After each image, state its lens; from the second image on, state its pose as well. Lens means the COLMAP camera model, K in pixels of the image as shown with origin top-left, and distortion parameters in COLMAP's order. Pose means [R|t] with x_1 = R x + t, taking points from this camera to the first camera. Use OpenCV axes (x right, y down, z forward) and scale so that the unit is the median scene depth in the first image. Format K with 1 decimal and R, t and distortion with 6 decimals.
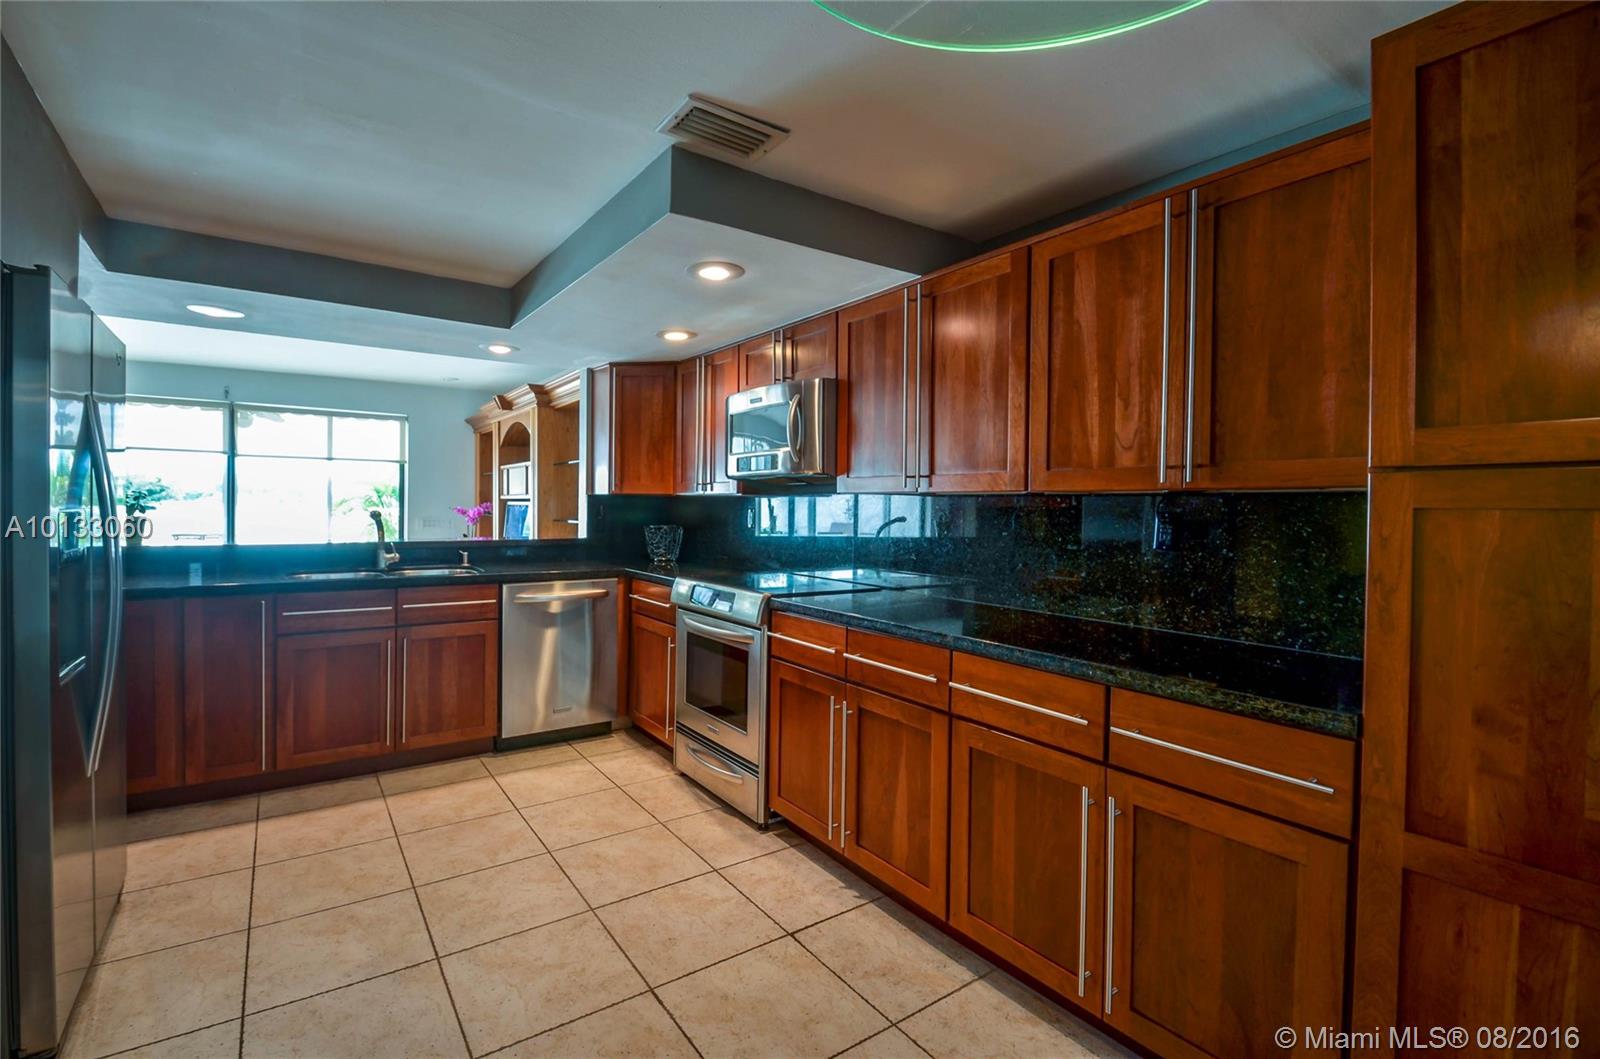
lens RADIAL K [[722.9, 0, 798.4], [0, 722.9, 517.2], [0, 0, 1]] dist [-0.018417, -0.000663]
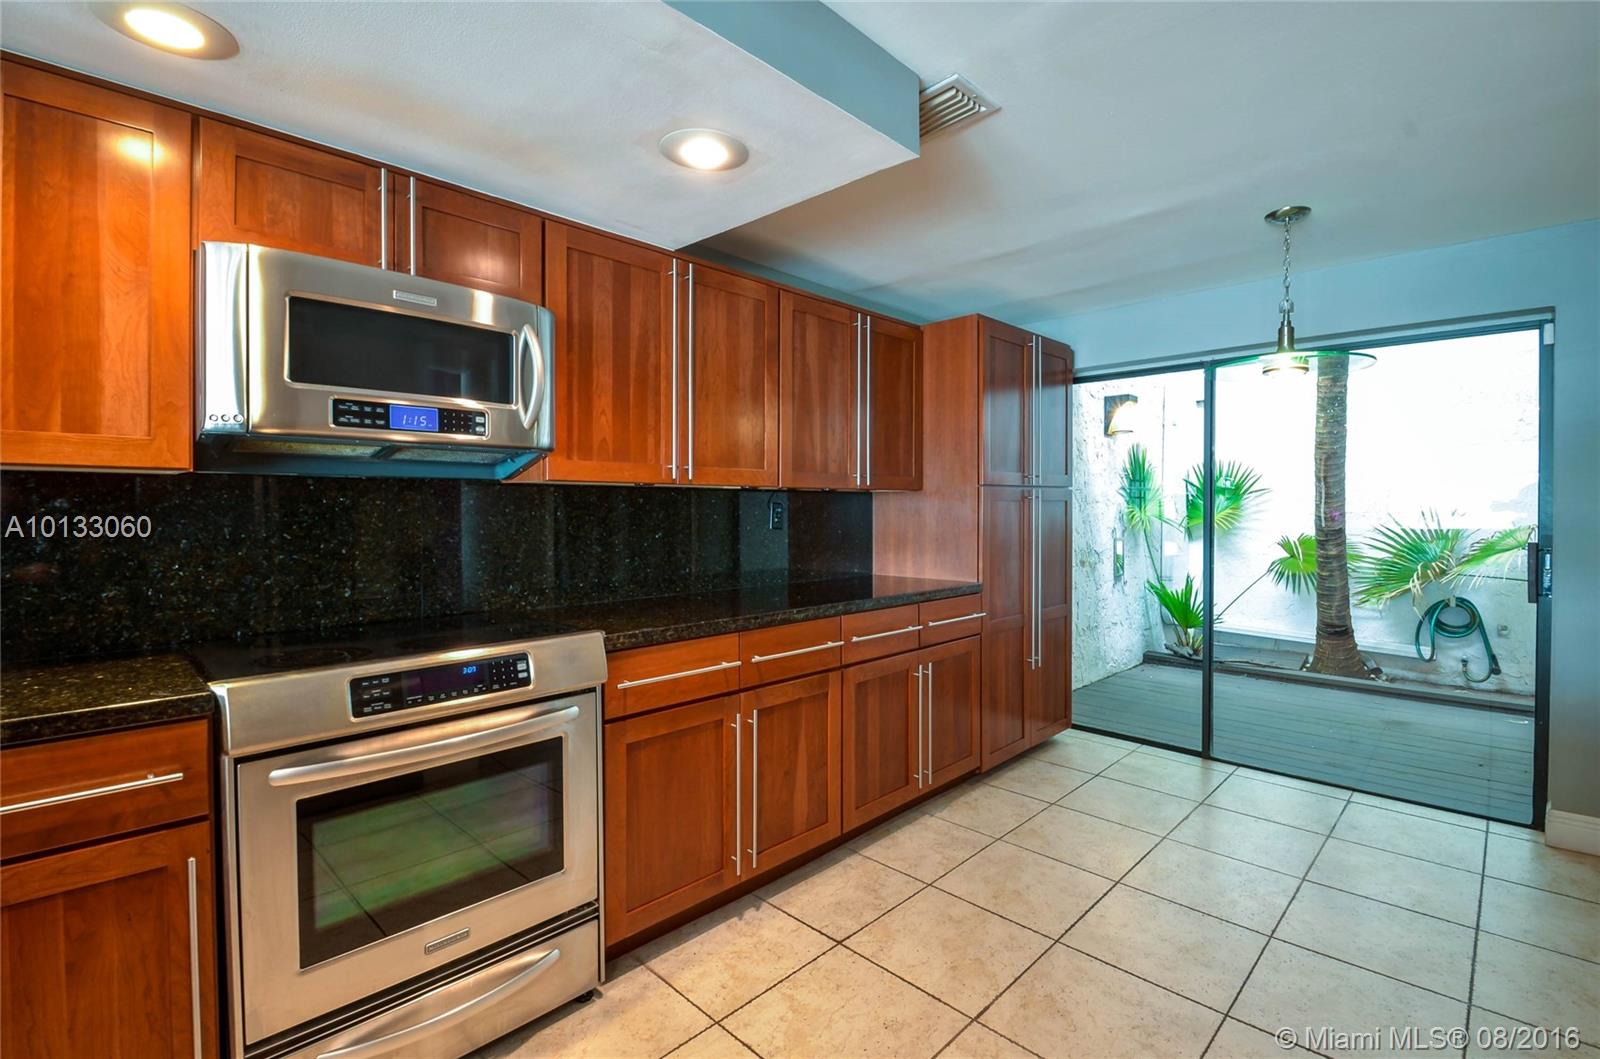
lens RADIAL K [[722.9, 0, 797.9], [0, 722.9, 522.6], [0, 0, 1]] dist [-0.018417, -0.000663]
pose [[-0.187732, -0.029213, 0.981786, -0.869011], [0.011989, 0.999415, 0.032030, -0.012902], [-0.982147, 0.017783, -0.187271, 1.145051]]
